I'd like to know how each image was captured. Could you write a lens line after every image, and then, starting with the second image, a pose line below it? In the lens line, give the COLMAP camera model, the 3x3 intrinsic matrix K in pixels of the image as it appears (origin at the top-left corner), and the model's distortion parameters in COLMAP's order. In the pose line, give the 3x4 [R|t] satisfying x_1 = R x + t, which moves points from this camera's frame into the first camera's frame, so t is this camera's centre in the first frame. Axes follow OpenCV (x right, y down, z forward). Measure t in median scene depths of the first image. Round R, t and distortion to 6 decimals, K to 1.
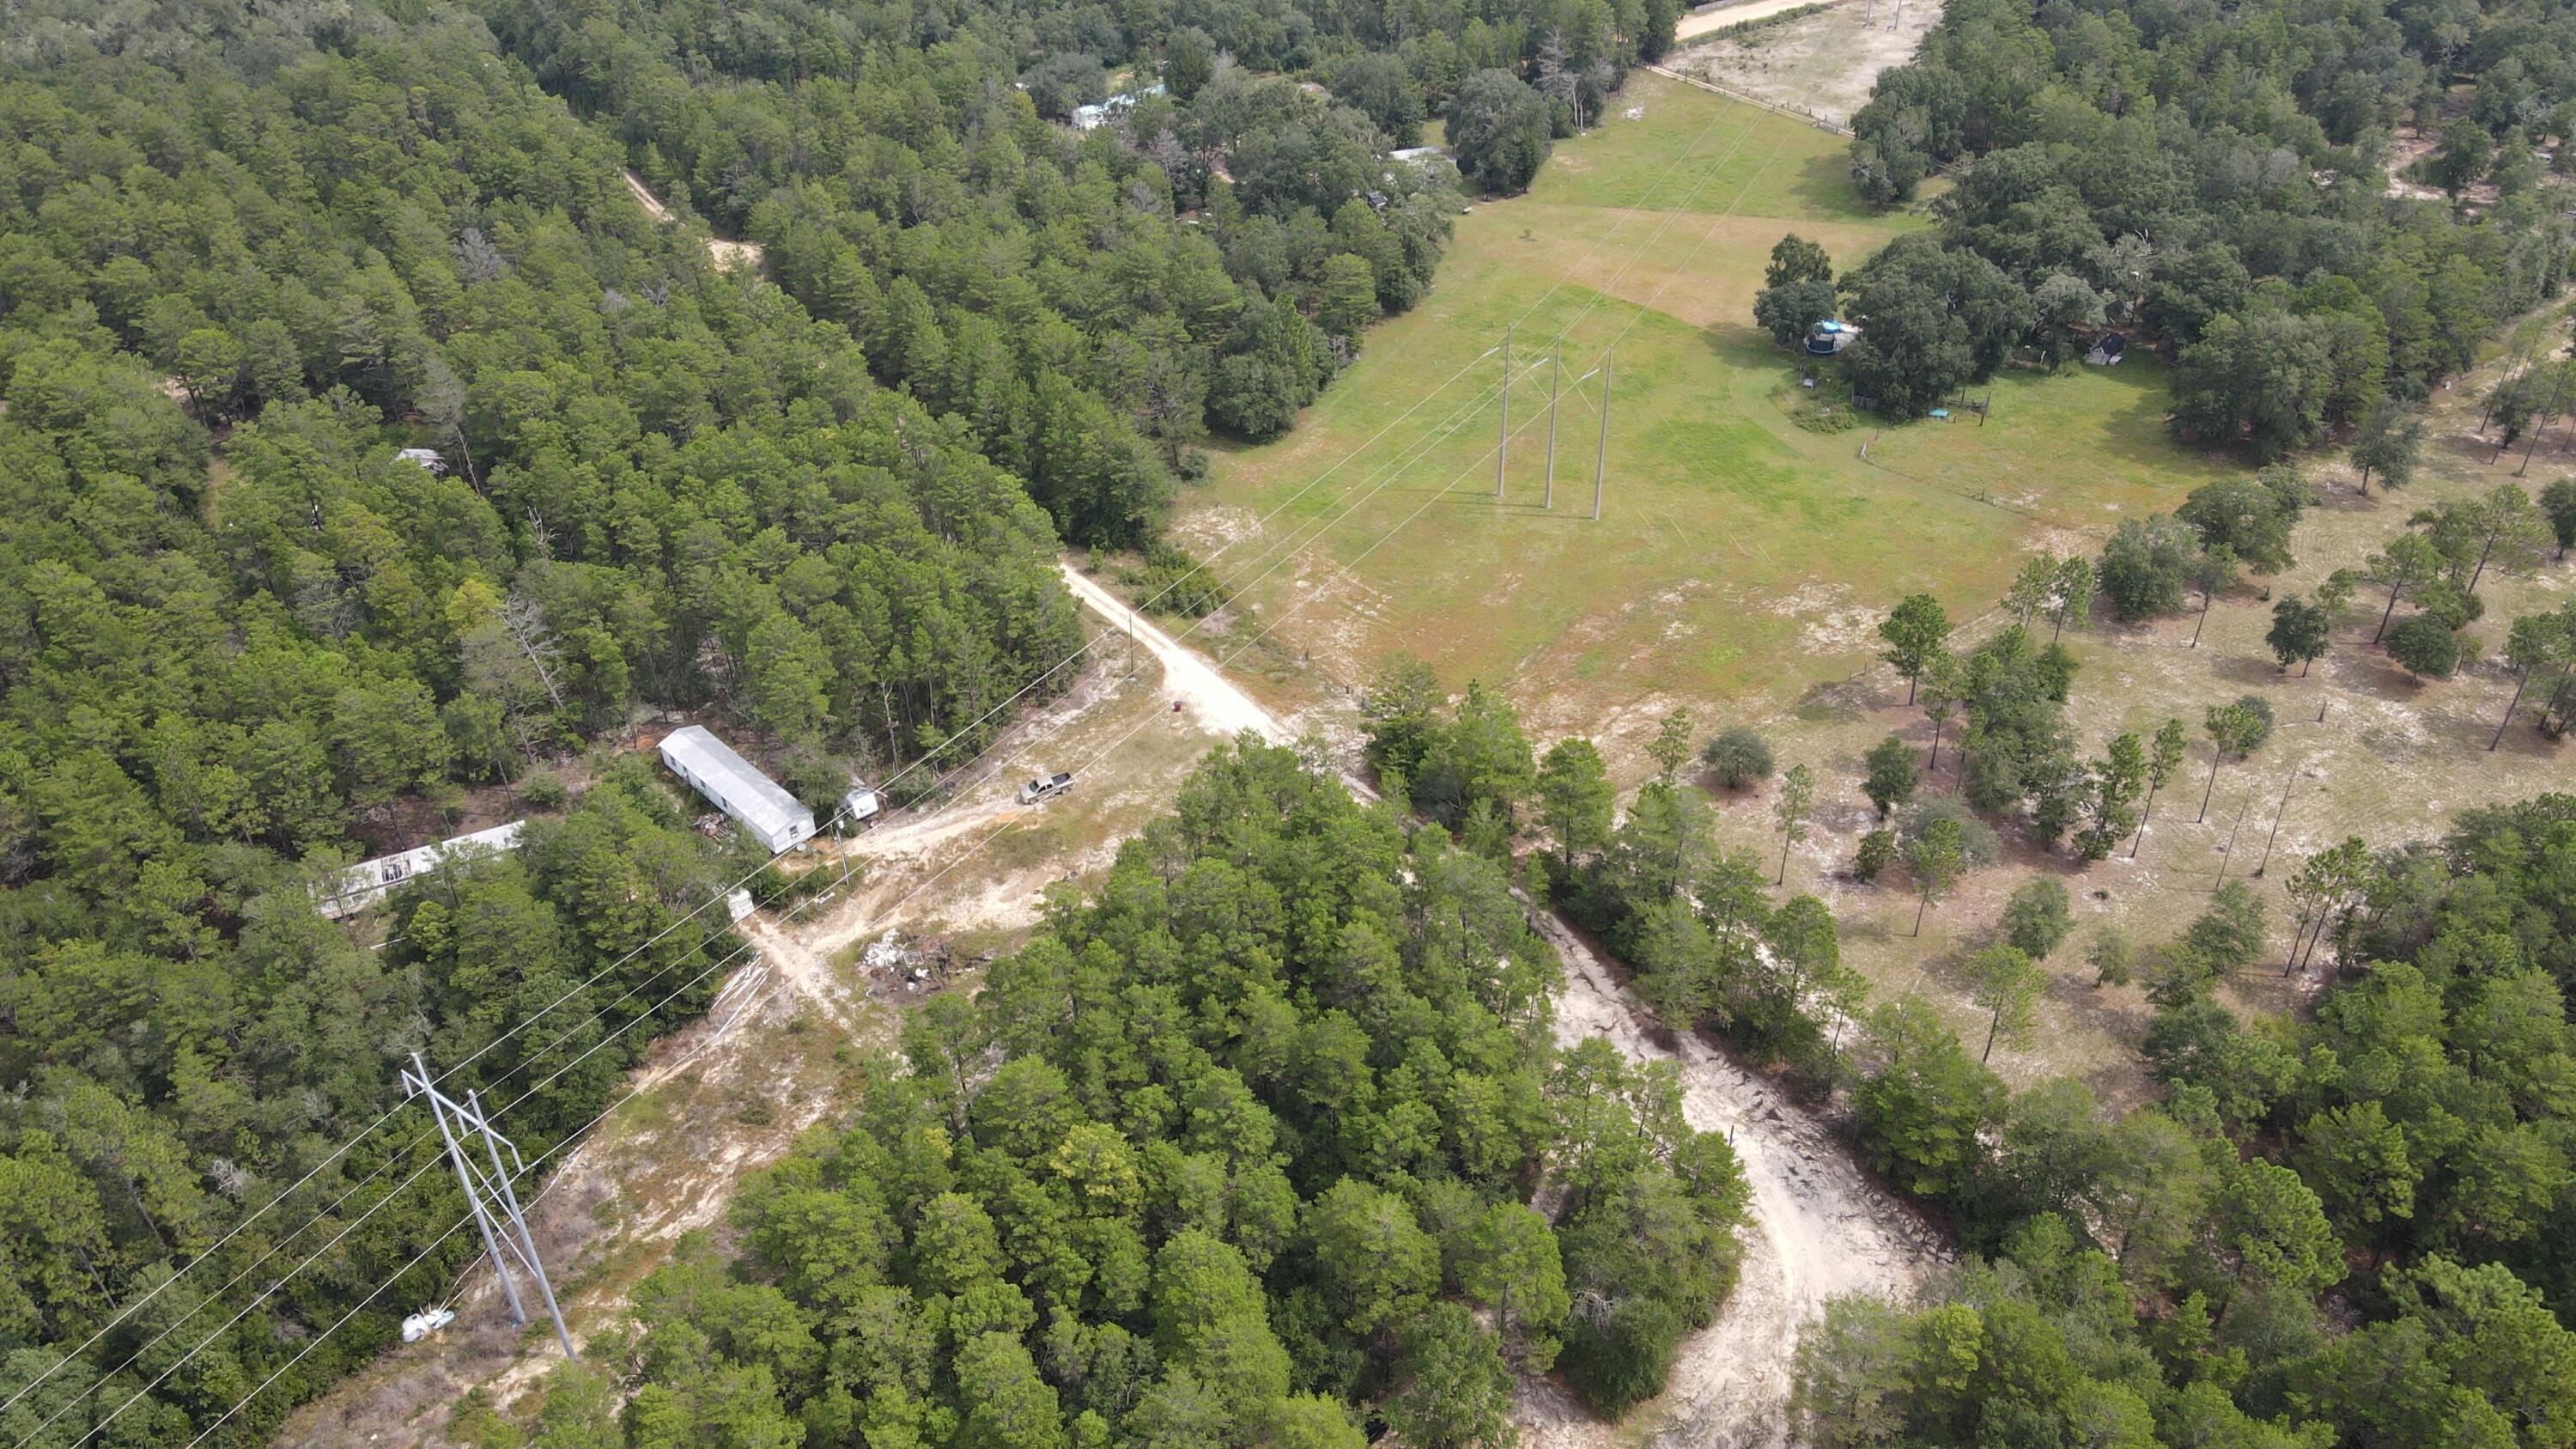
lens RADIAL K [[1893.2, 0, 1282.0], [0, 1893.2, 755.4], [0, 0, 1]] dist [-0.004607, 0.033107]
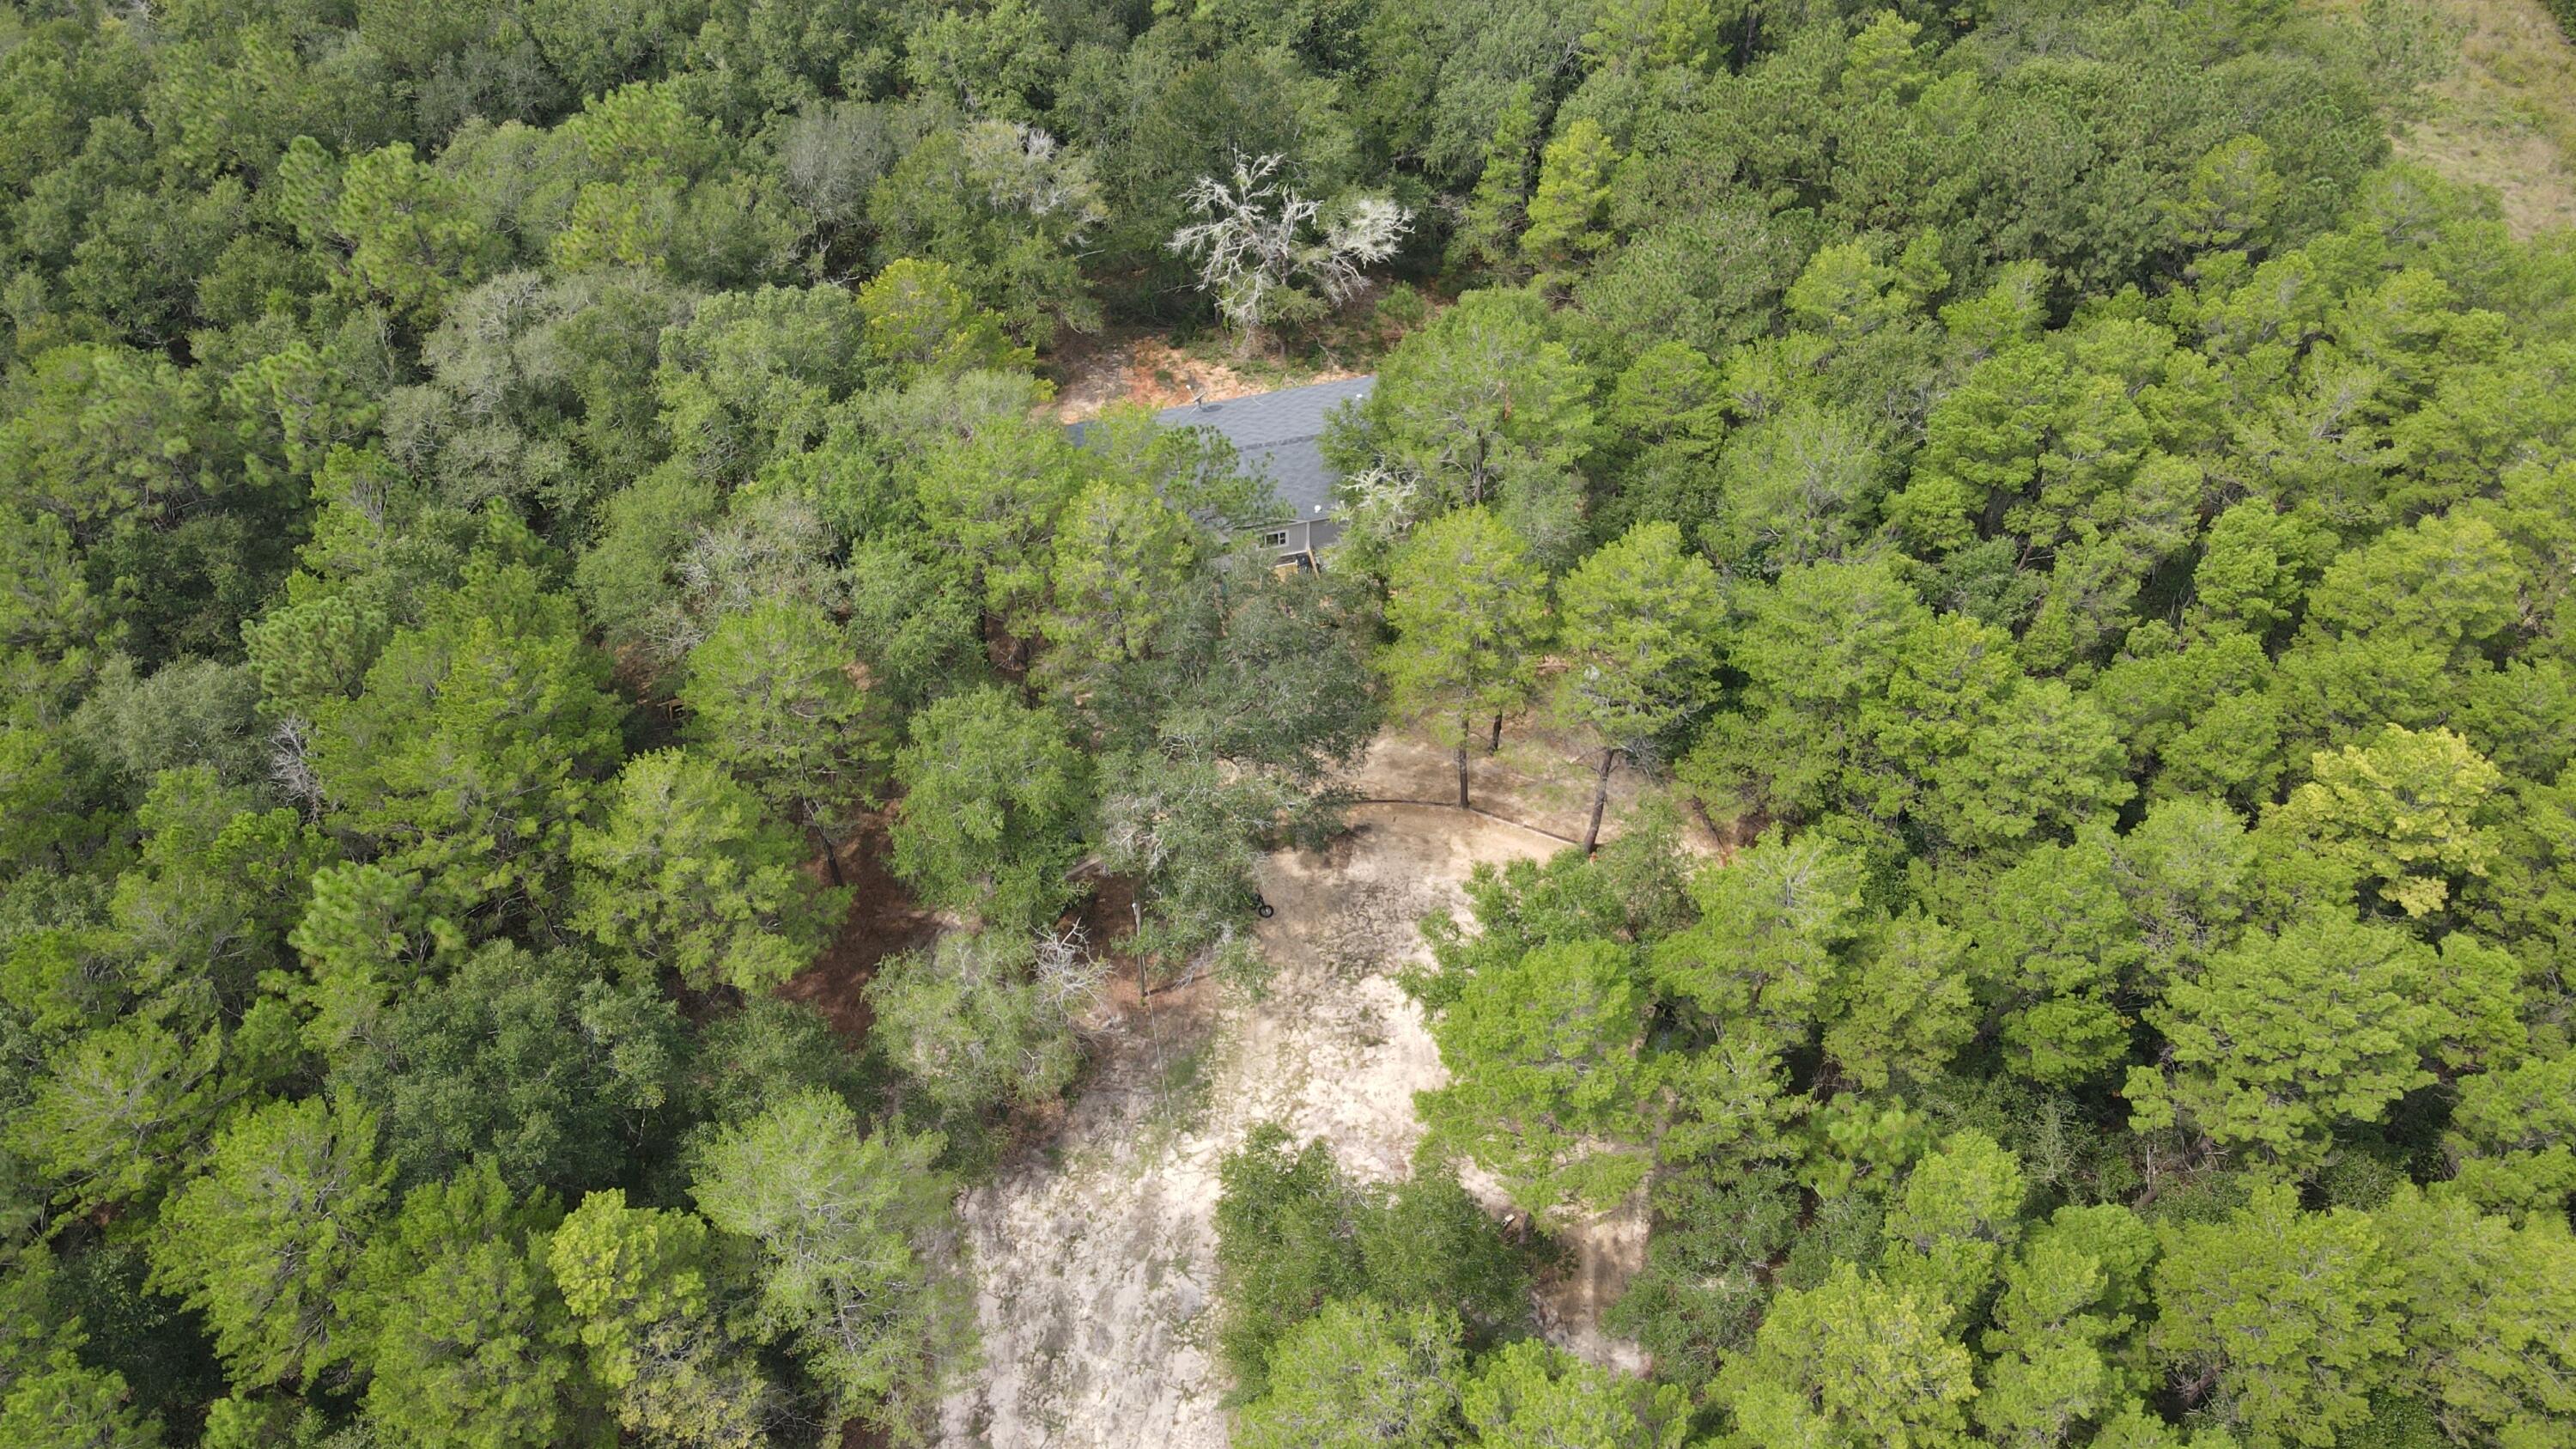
lens RADIAL K [[1893.2, 0, 1282.0], [0, 1893.2, 755.4], [0, 0, 1]] dist [-0.004607, 0.033107]
pose [[-0.857226, 0.412765, -0.307878, 0.266279], [-0.297673, 0.090657, 0.950354, -0.142950], [0.420184, 0.906315, 0.045155, 0.803376]]
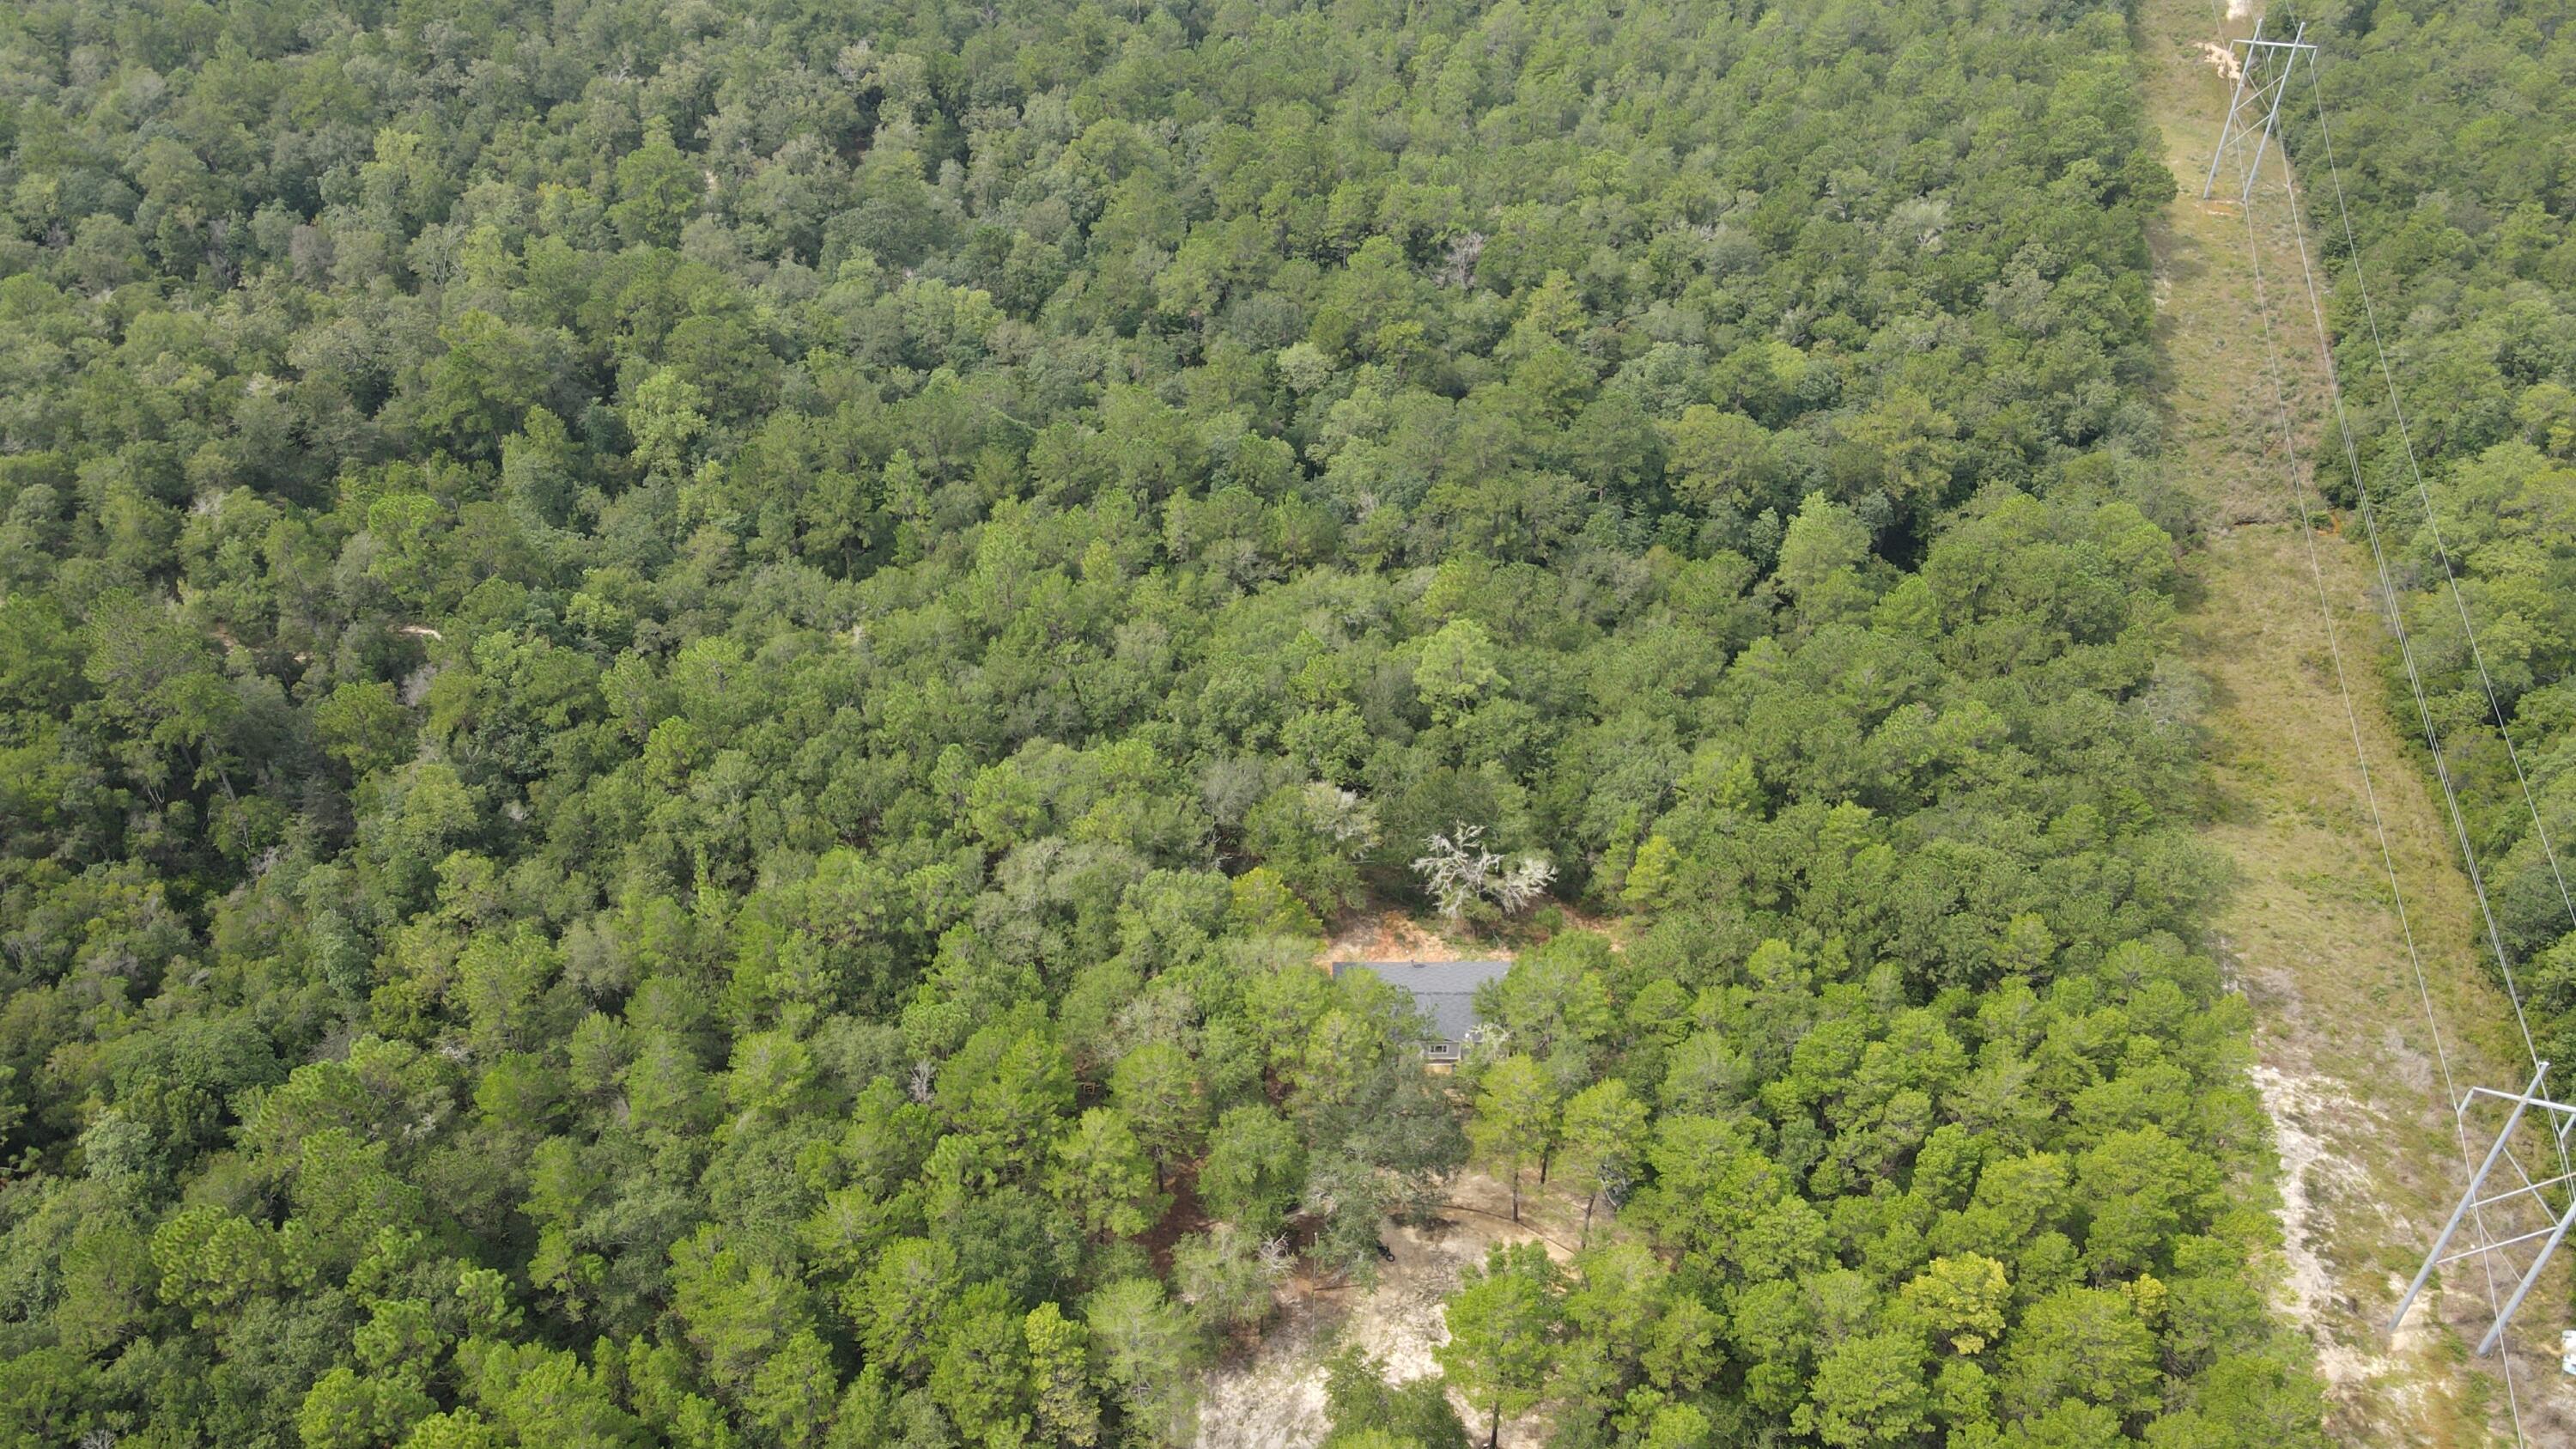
lens RADIAL K [[1901.6, 0, 1290.6], [0, 1901.6, 769.8], [0, 0, 1]] dist [0.009612, 0.034732]
pose [[-0.949706, 0.200559, -0.240490, 0.356927], [-0.182446, 0.269786, 0.945478, -0.614864], [0.254505, 0.941802, -0.219626, 0.832946]]
